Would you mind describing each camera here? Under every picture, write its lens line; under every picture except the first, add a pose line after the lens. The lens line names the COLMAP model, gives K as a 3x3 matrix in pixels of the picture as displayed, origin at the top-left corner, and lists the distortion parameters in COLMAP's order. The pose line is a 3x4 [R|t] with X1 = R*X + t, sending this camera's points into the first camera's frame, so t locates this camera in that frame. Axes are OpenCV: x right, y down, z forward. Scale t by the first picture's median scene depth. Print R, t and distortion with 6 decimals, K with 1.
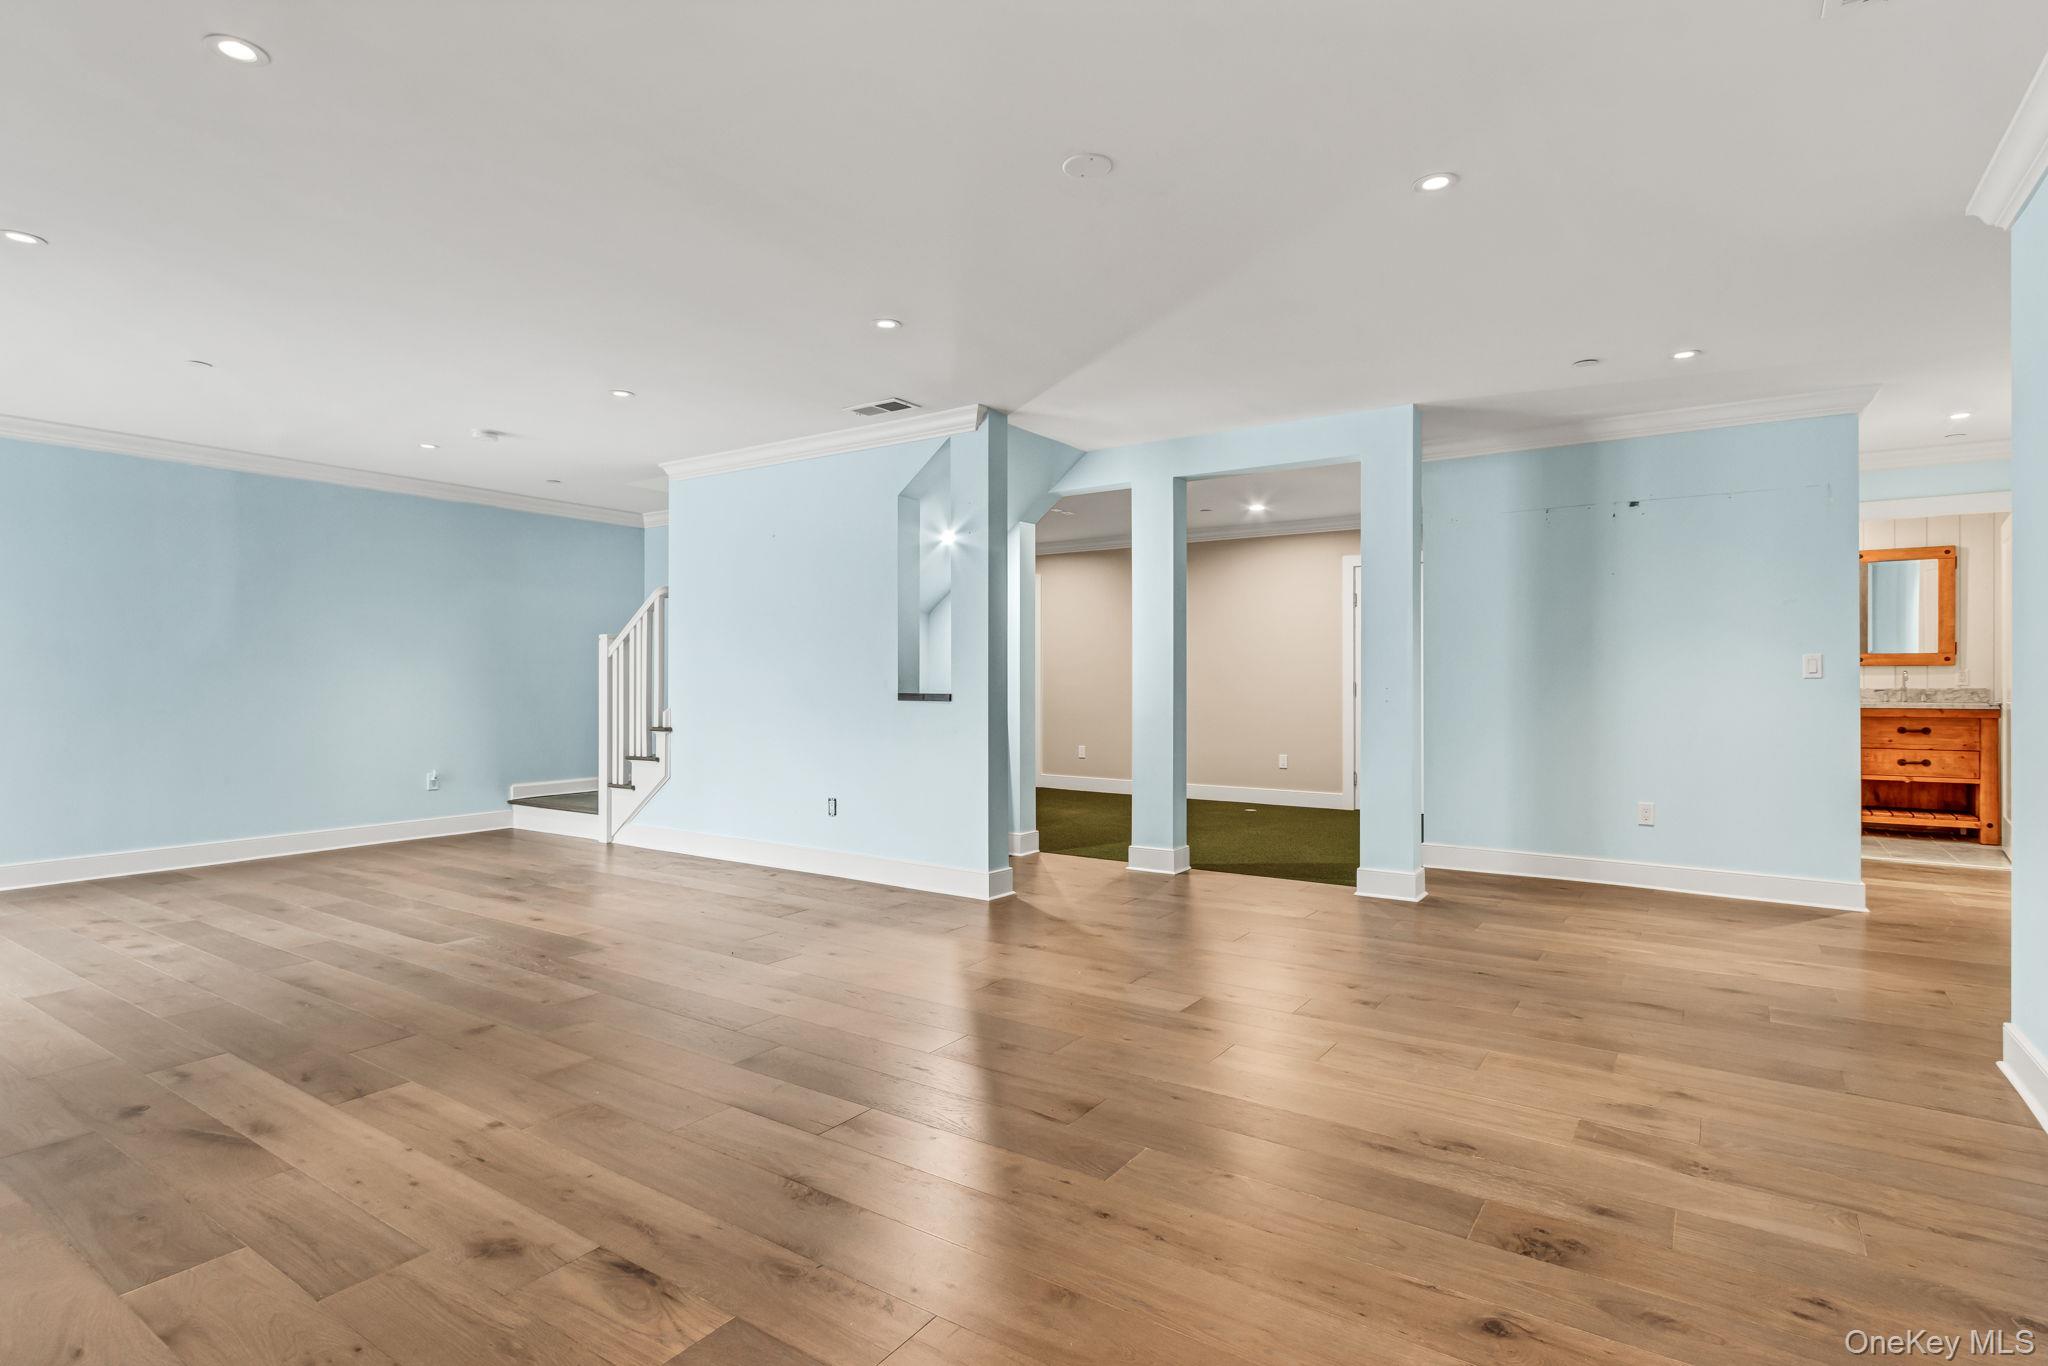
lens RADIAL K [[1033.1, 0, 1021.1], [0, 1033.1, 680.2], [0, 0, 1]] dist [-0.002290, 0.000411]
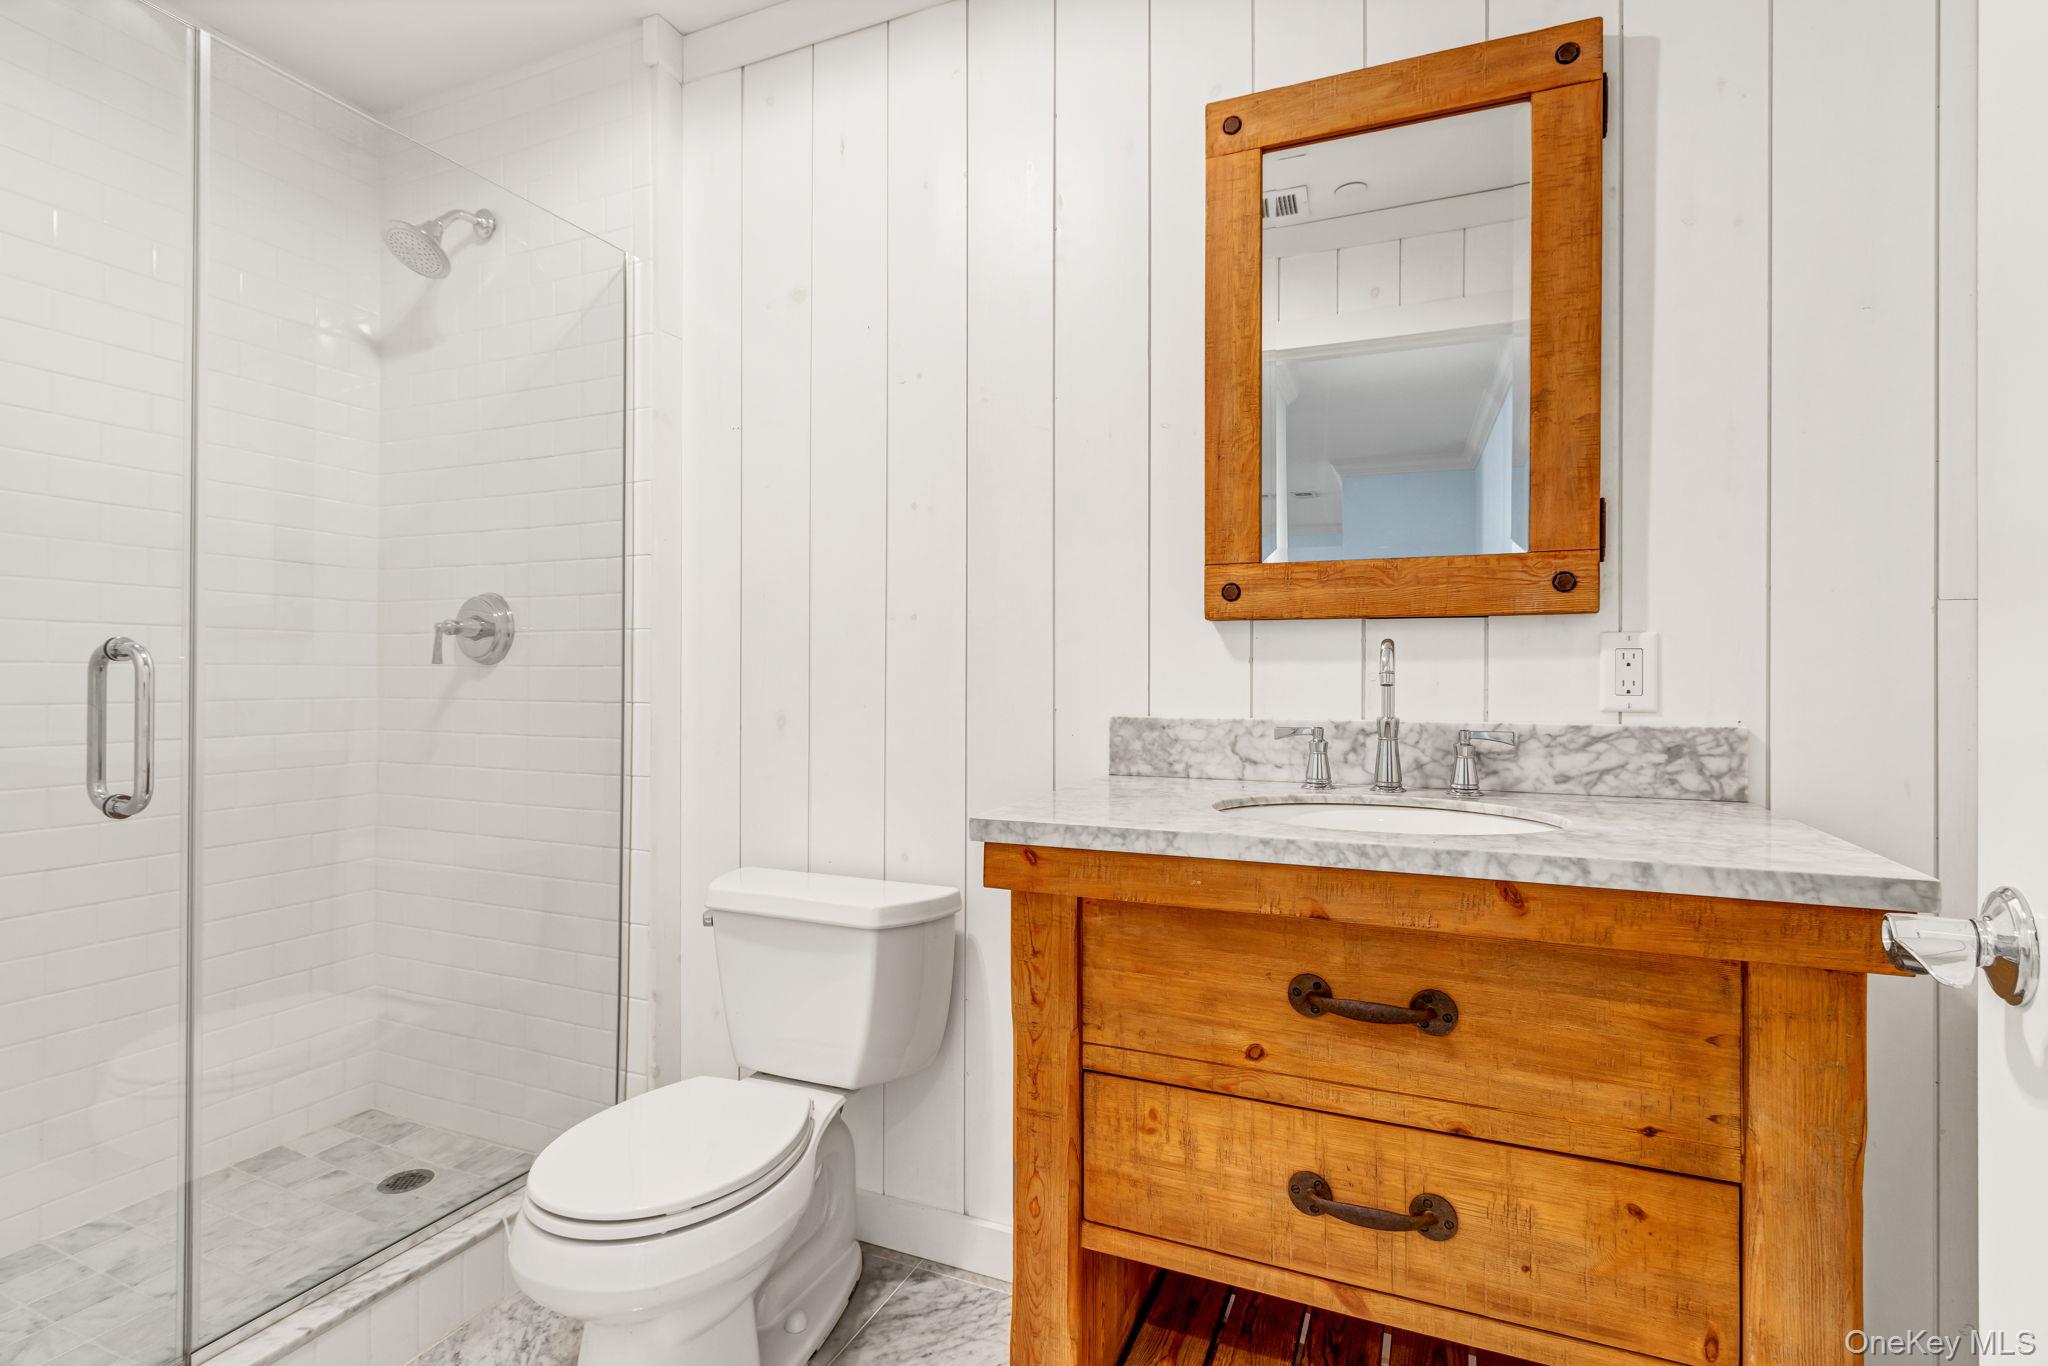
lens RADIAL K [[976.2, 0, 1020.5], [0, 976.2, 664.9], [0, 0, 1]] dist [0.007847, -0.001943]
pose [[0.981157, 0.006238, 0.193113, 0.774163], [-0.005594, 0.999977, -0.003880, -0.002993], [-0.193133, 0.002727, 0.981169, 0.852073]]
